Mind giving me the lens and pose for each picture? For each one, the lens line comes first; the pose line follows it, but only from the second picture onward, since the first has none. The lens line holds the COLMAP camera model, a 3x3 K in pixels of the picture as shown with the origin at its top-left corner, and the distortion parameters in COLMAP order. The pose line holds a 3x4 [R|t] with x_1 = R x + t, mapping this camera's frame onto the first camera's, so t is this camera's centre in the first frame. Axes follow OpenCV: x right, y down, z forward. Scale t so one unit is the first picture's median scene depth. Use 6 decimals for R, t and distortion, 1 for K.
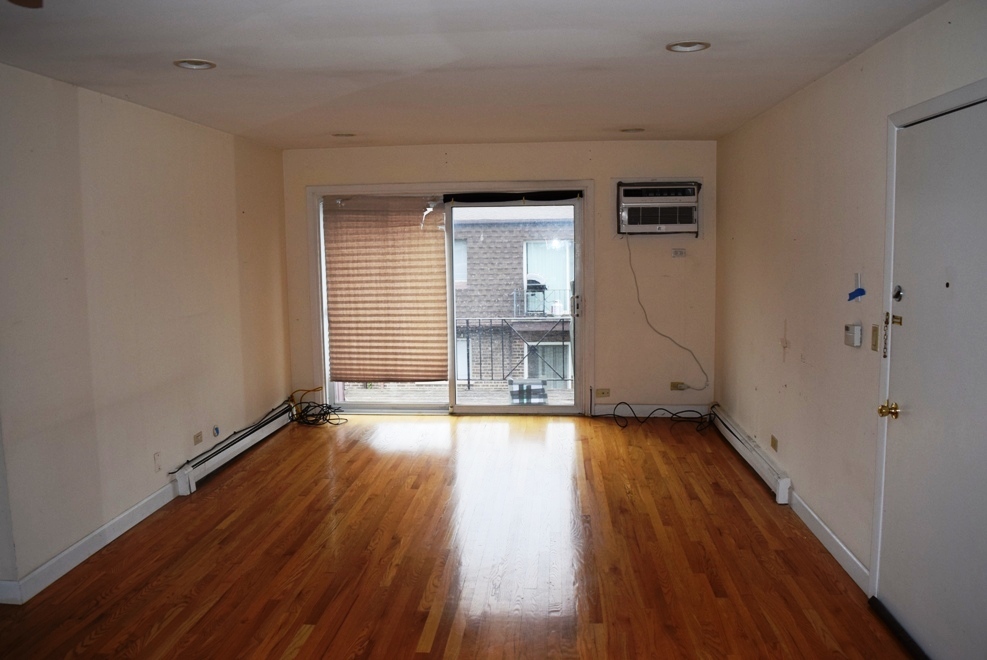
lens RADIAL K [[771.7, 0, 496.9], [0, 771.7, 329.5], [0, 0, 1]] dist [-0.097300, 0.023771]
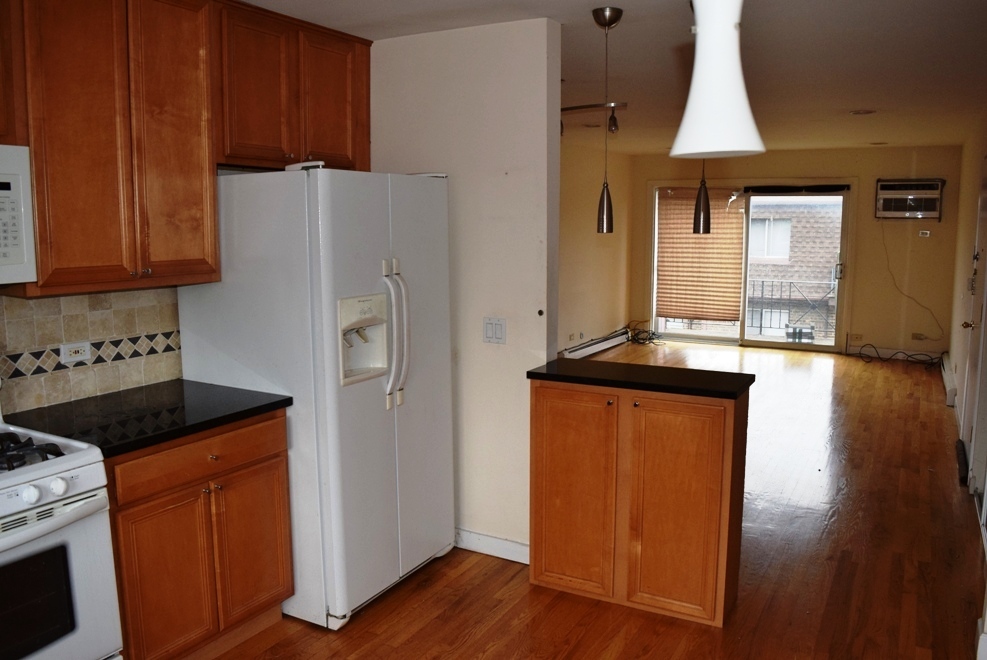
lens RADIAL K [[771.7, 0, 496.9], [0, 771.7, 329.5], [0, 0, 1]] dist [-0.097300, 0.023771]
pose [[0.907923, 0.071657, -0.412966, 0.109641], [-0.058881, 0.997312, 0.043601, 0.047217], [0.414981, -0.015270, 0.909702, -0.435319]]
